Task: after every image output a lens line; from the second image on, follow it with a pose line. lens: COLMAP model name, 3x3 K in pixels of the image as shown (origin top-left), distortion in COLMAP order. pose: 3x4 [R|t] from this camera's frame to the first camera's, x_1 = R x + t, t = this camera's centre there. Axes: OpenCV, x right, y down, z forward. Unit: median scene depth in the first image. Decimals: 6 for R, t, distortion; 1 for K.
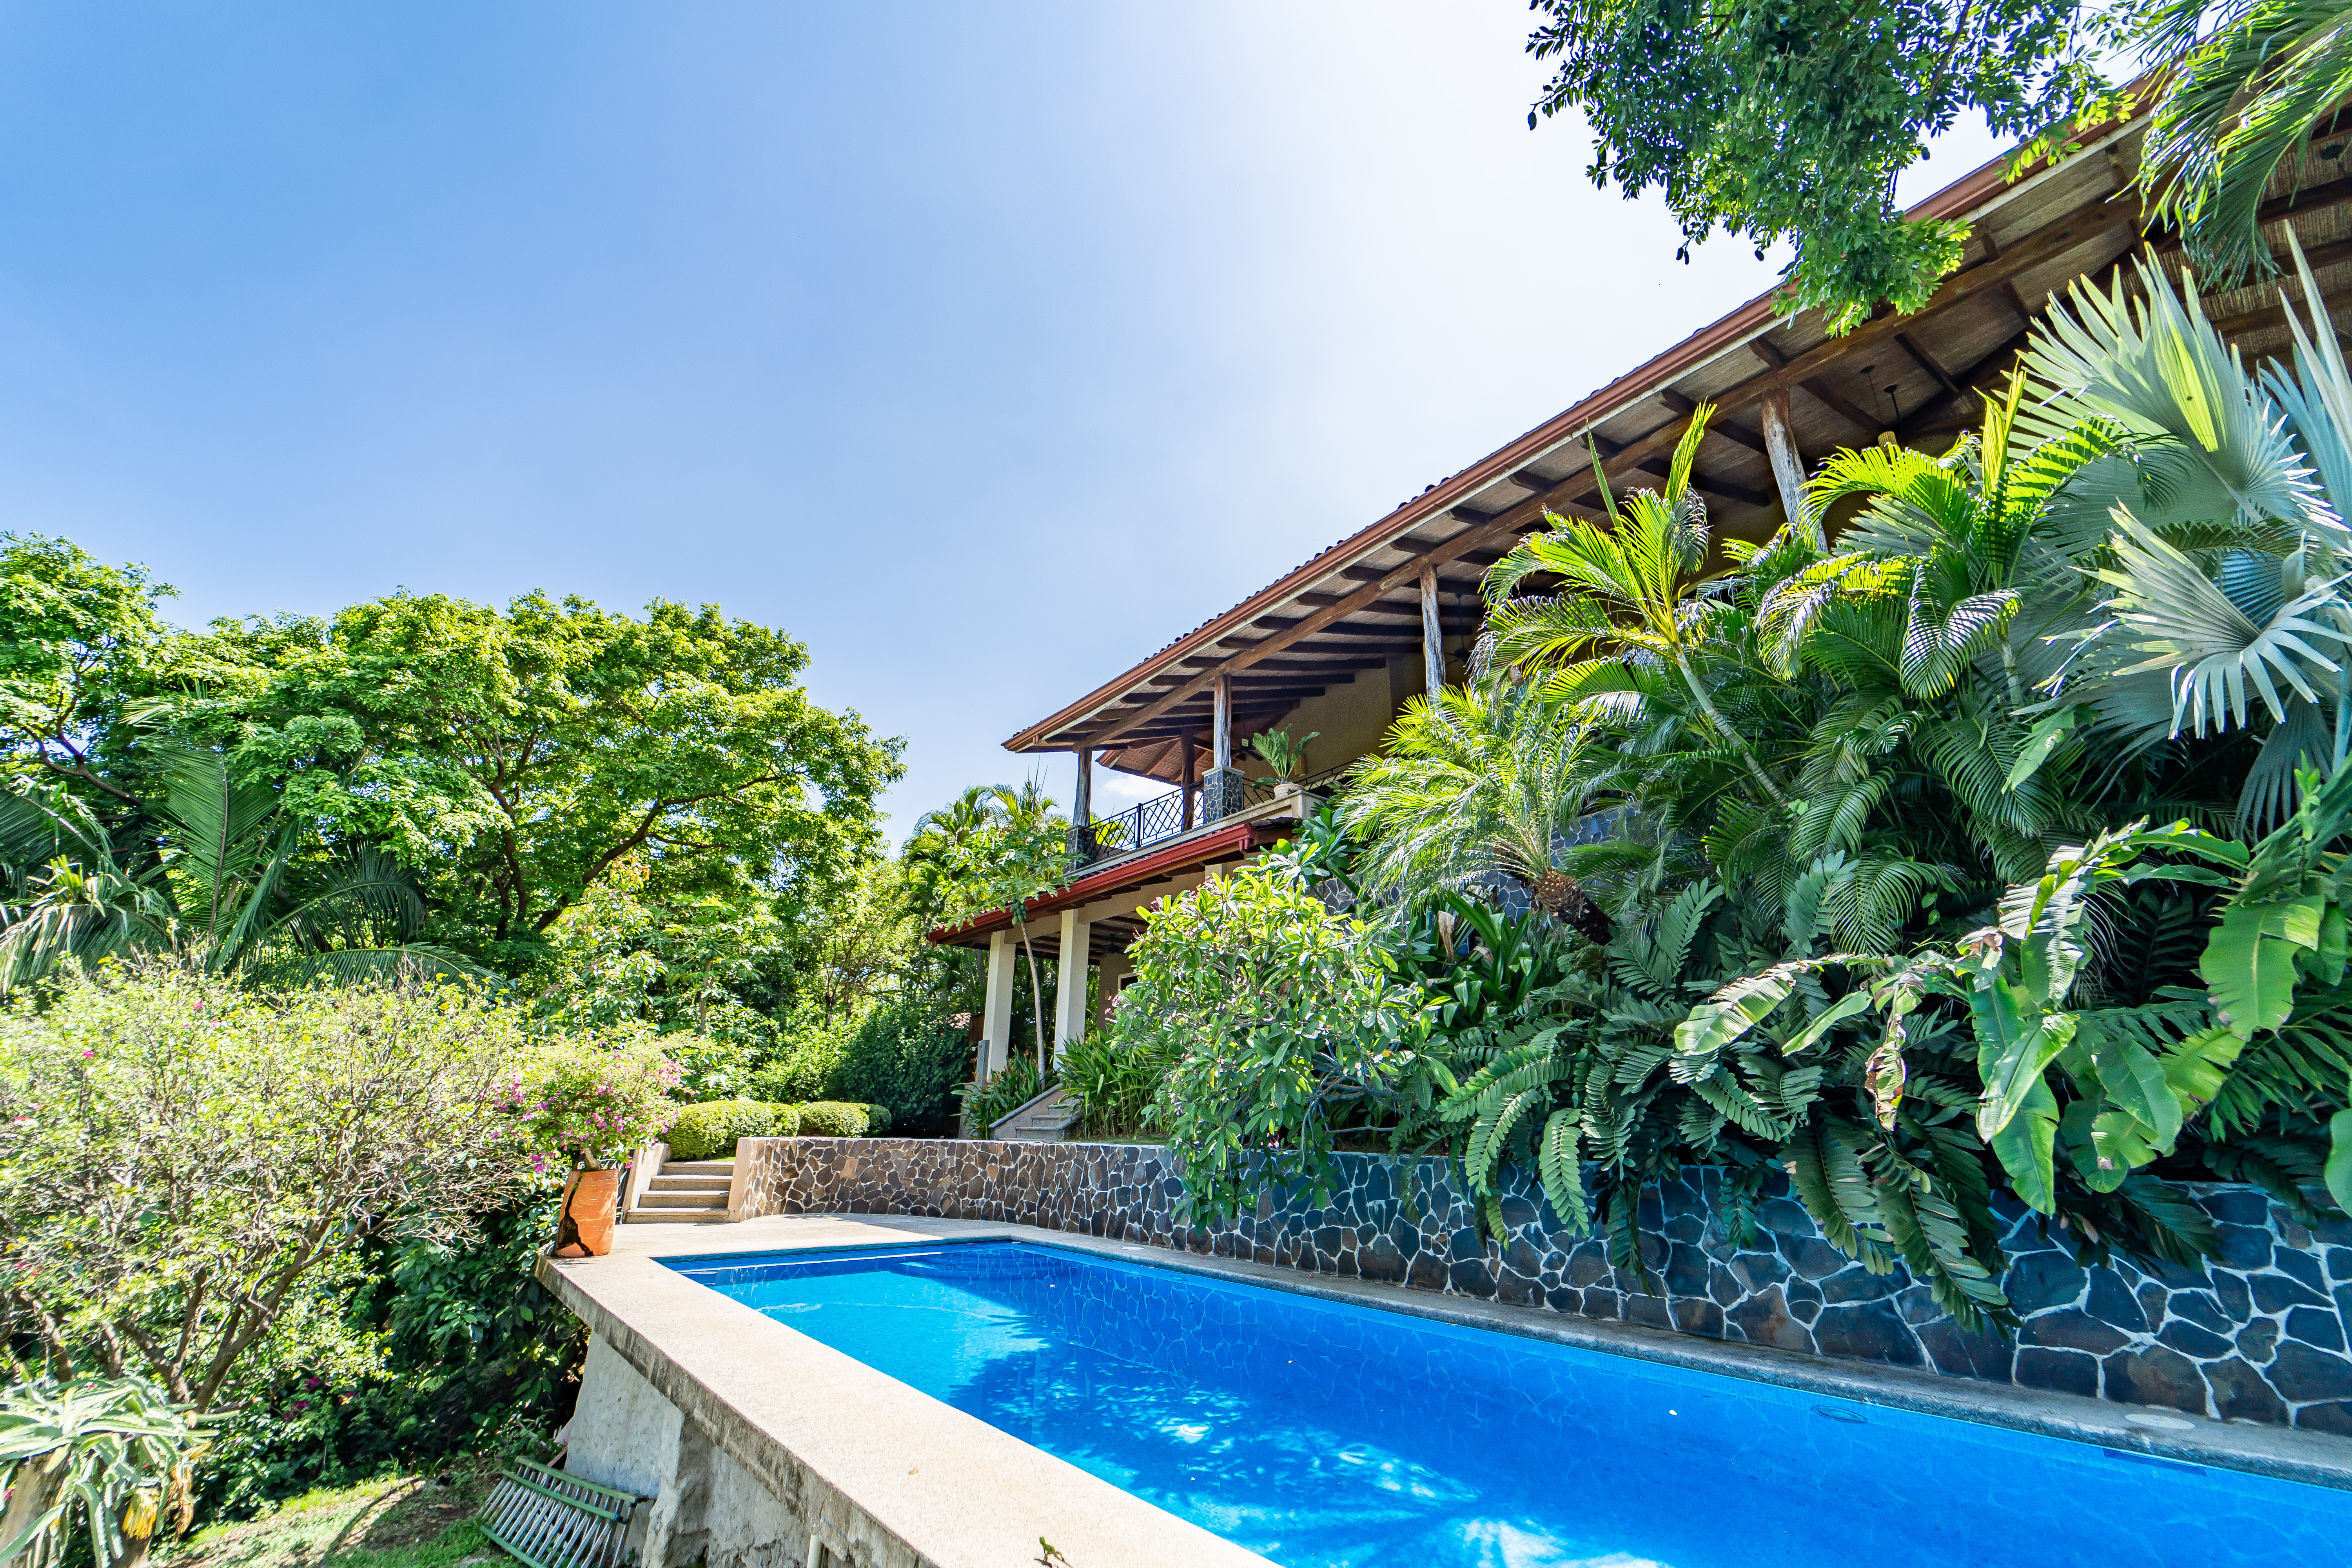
lens RADIAL K [[955.4, 0, 1205.1], [0, 955.4, 791.0], [0, 0, 1]] dist [-0.002281, -0.000542]
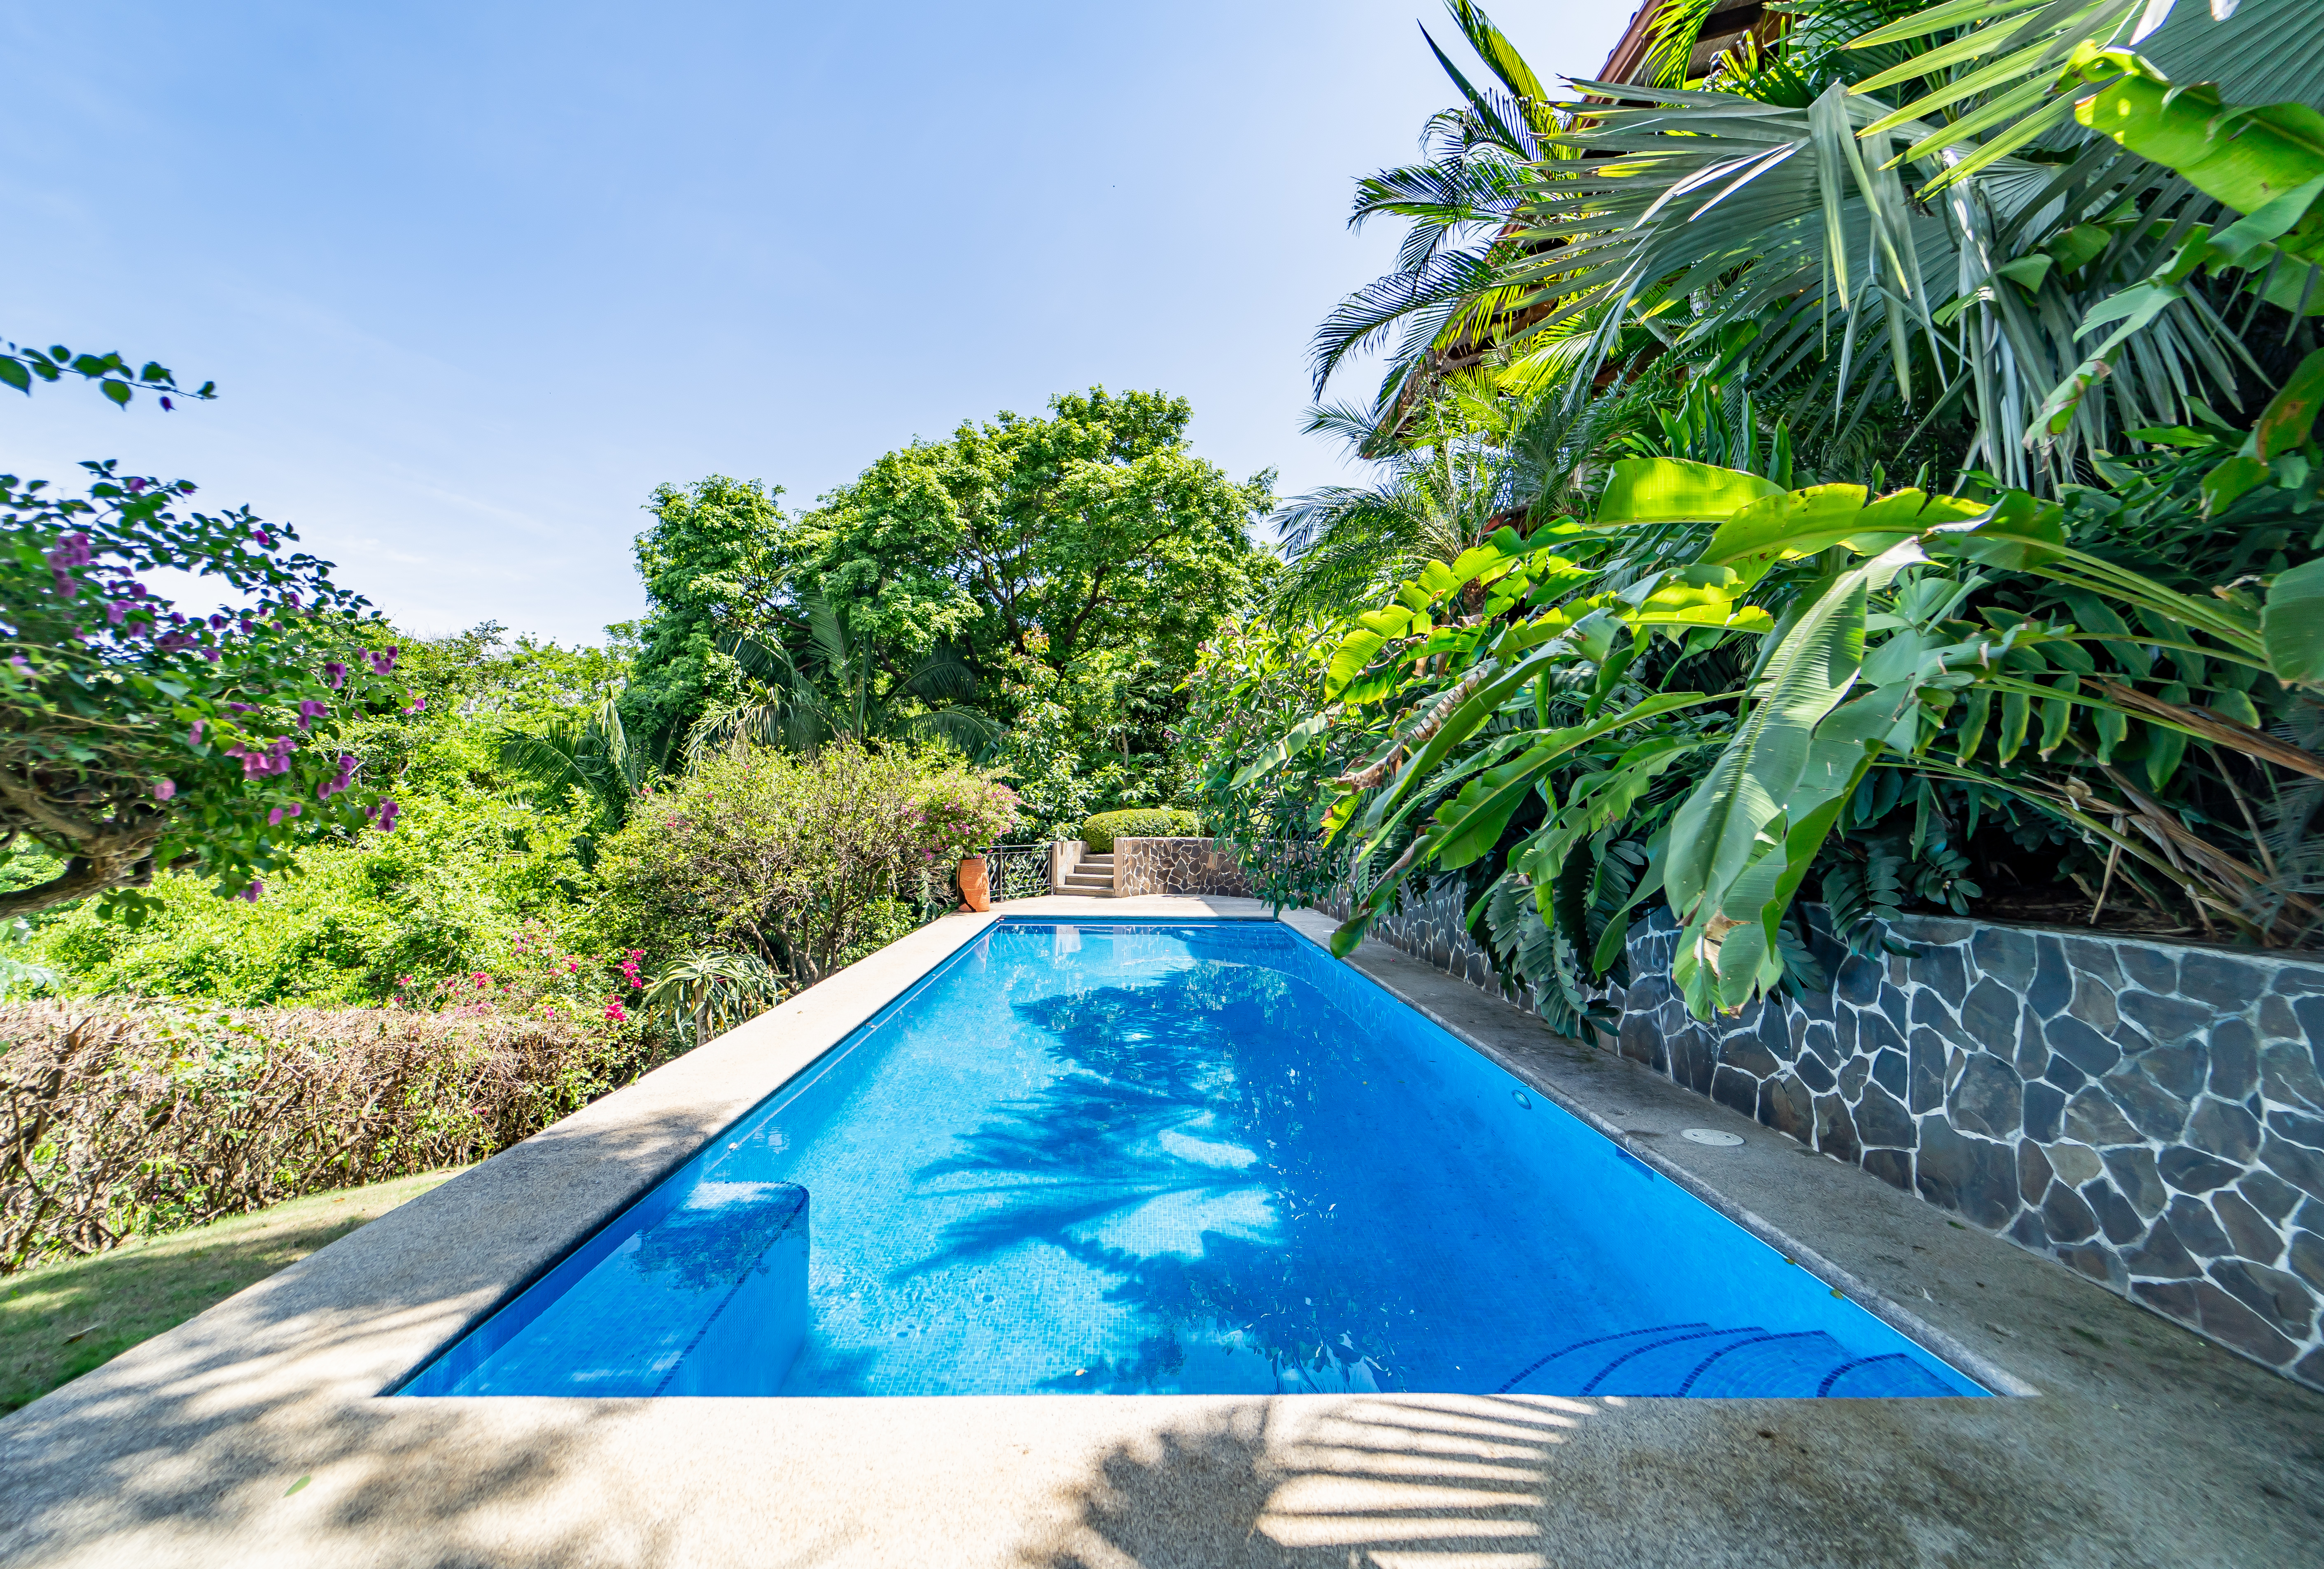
lens RADIAL K [[1013.0, 0, 1162.0], [0, 1013.0, 784.5], [0, 0, 1]] dist [0.000522, 0.000023]
pose [[0.790233, -0.026547, -0.612231, 0.373728], [0.205840, 0.952513, 0.224384, -0.003281], [0.577201, -0.303337, 0.758172, 0.008002]]
